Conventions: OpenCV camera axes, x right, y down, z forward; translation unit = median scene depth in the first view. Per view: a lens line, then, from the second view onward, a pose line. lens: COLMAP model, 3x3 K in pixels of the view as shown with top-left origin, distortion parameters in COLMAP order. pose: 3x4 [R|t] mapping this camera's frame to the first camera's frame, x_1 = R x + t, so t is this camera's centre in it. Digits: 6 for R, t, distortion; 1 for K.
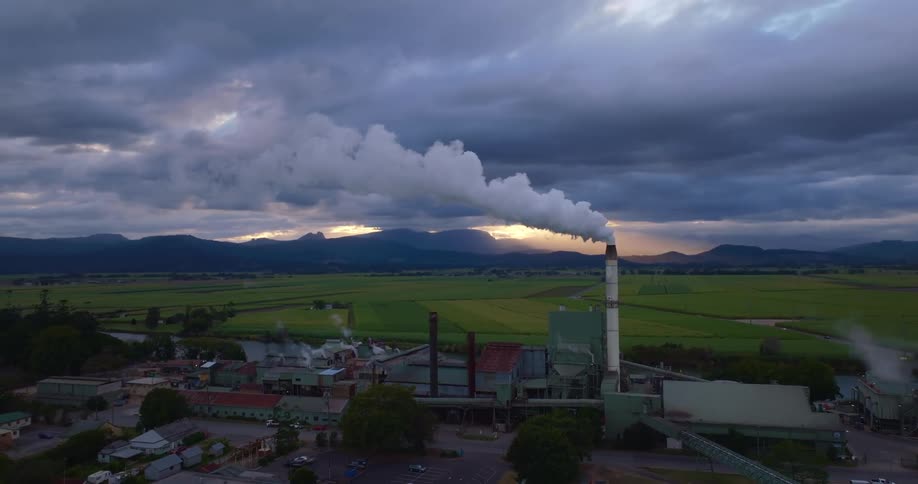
lens RADIAL K [[641.8, 0, 462.4], [0, 641.8, 246.2], [0, 0, 1]] dist [-0.000929, 0.008342]
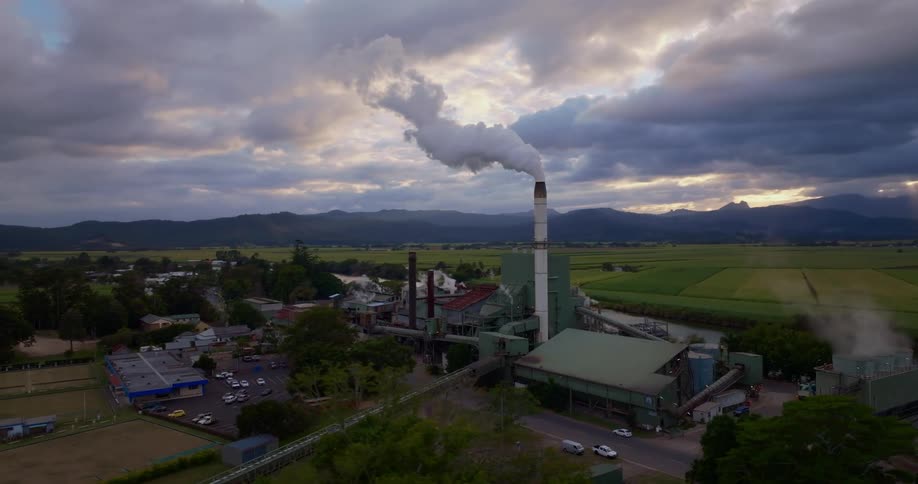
lens RADIAL K [[641.8, 0, 460.1], [0, 641.8, 246.7], [0, 0, 1]] dist [-0.000929, 0.008342]
pose [[0.798366, 0.009786, -0.602093, 0.566753], [0.017025, 0.999101, 0.038813, 0.043758], [0.601932, -0.041238, 0.797482, 0.146995]]
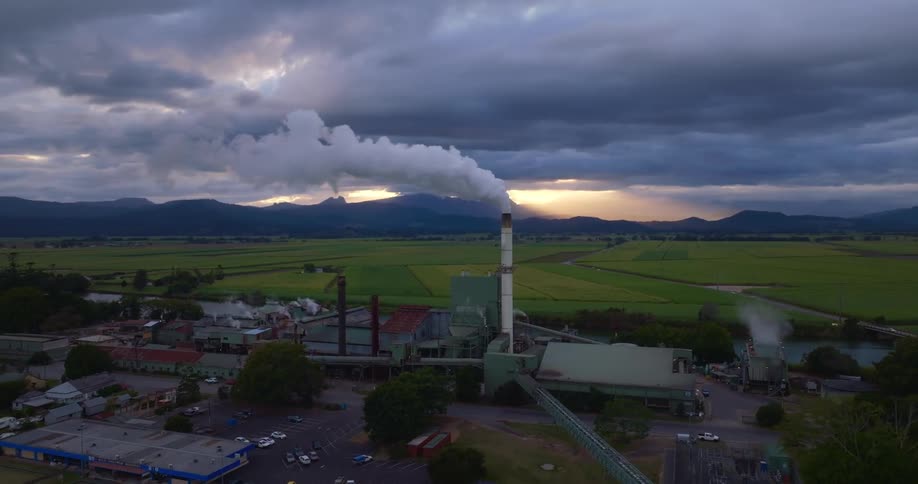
lens RADIAL K [[641.8, 0, 463.4], [0, 641.8, 233.0], [0, 0, 1]] dist [-0.000929, 0.008342]
pose [[0.999430, 0.004646, -0.033437, 0.158946], [-0.003498, 0.999405, 0.034307, -0.005000], [0.033576, -0.034170, 0.998852, -0.043265]]
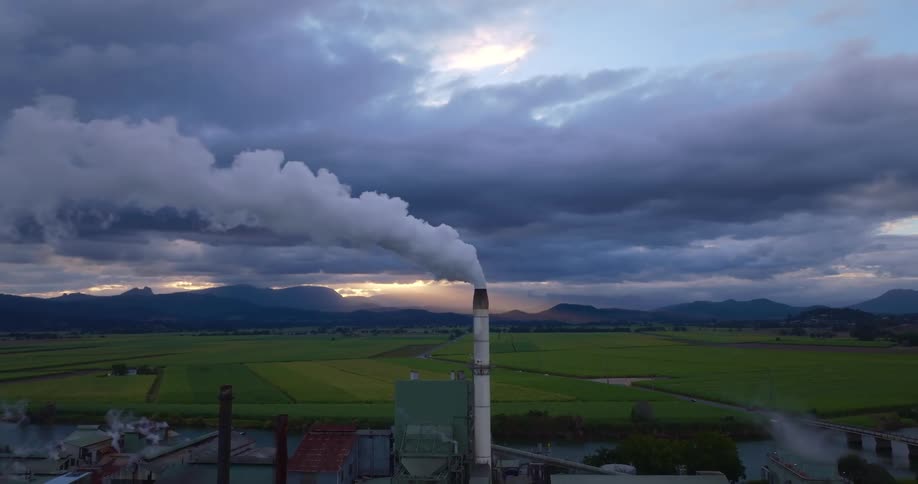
lens RADIAL K [[641.8, 0, 461.2], [0, 641.8, 241.9], [0, 0, 1]] dist [-0.000929, 0.008342]
pose [[0.972792, 0.028992, 0.229857, 0.029938], [-0.006592, 0.995201, -0.097626, 0.013302], [-0.231585, 0.093455, 0.968315, 0.224593]]
